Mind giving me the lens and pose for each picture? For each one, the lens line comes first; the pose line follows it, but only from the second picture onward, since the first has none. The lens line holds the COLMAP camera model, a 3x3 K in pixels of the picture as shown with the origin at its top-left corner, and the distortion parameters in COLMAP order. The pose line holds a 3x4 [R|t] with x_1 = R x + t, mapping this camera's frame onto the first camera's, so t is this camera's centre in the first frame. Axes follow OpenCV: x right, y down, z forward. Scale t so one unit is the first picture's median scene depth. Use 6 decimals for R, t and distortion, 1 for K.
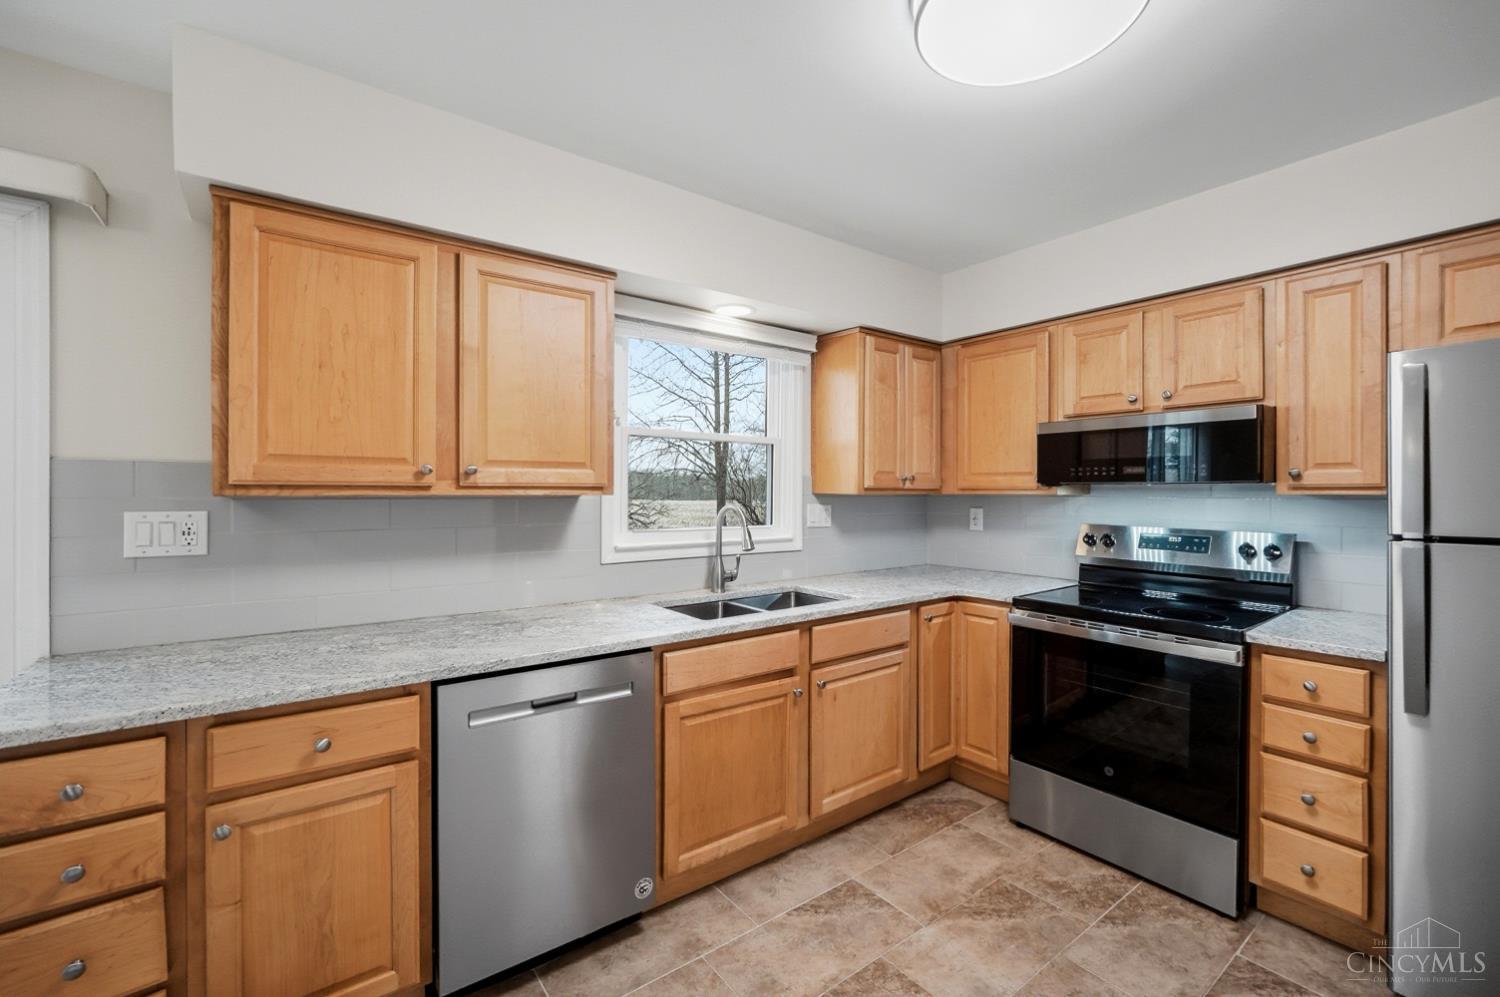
lens RADIAL K [[653.8, 0, 744.8], [0, 653.8, 494.3], [0, 0, 1]] dist [-0.014489, 0.002554]
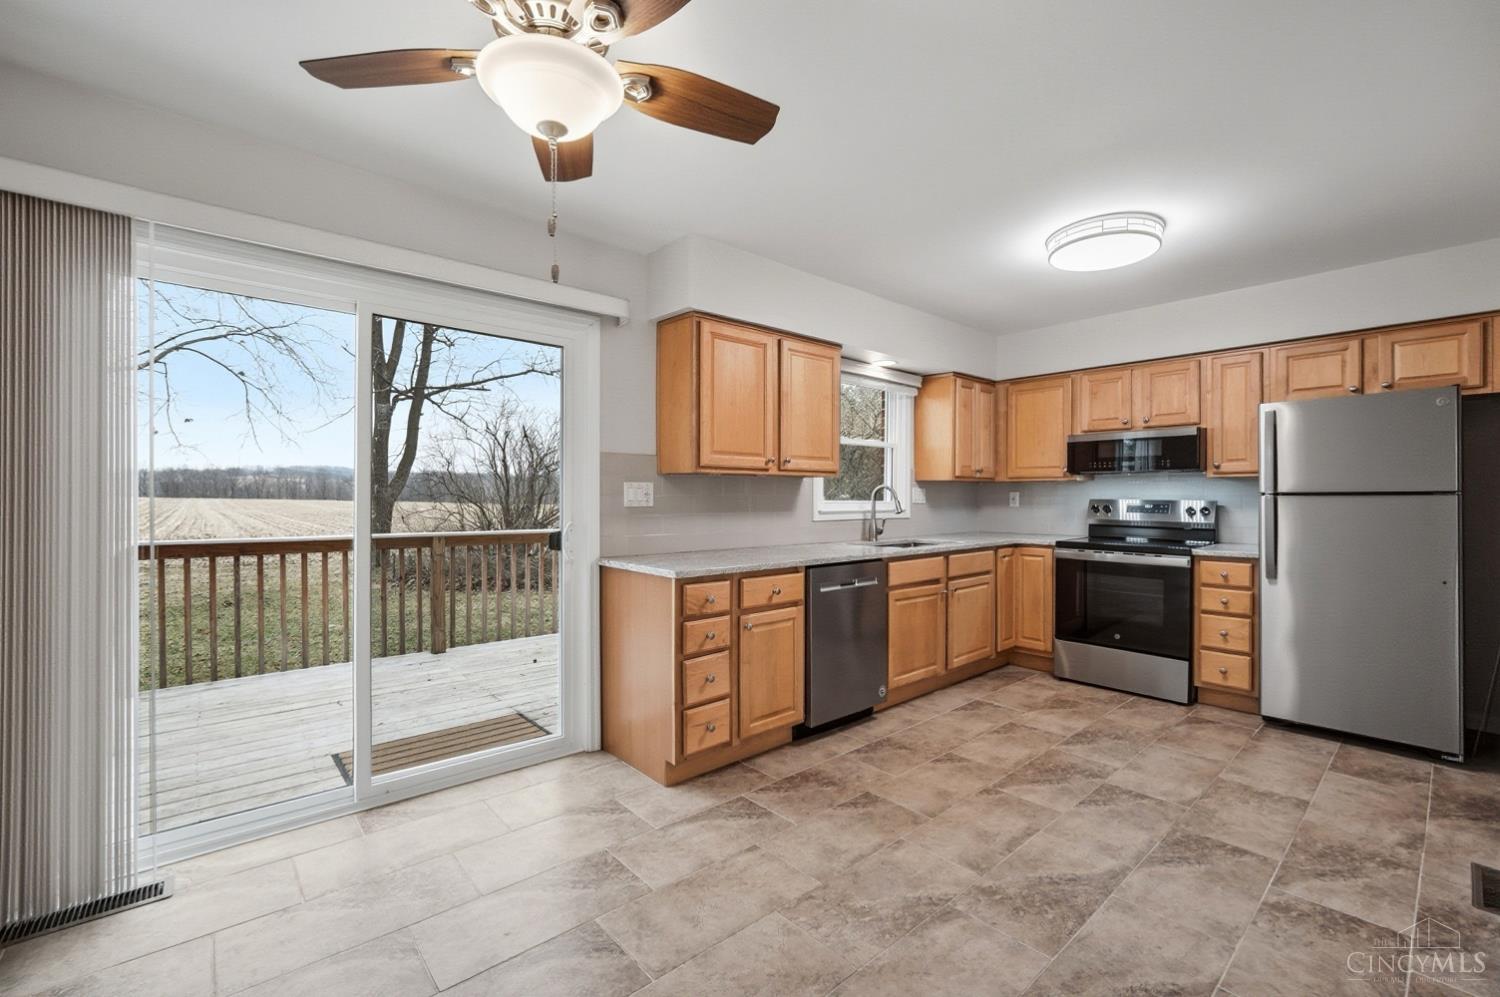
lens RADIAL K [[653.8, 0, 753.5], [0, 653.8, 499.7], [0, 0, 1]] dist [-0.014489, 0.002554]
pose [[0.996511, -0.001456, 0.083453, -0.558153], [0.001411, 0.999999, 0.000599, 0.058434], [-0.083454, -0.000479, 0.996512, -0.661145]]
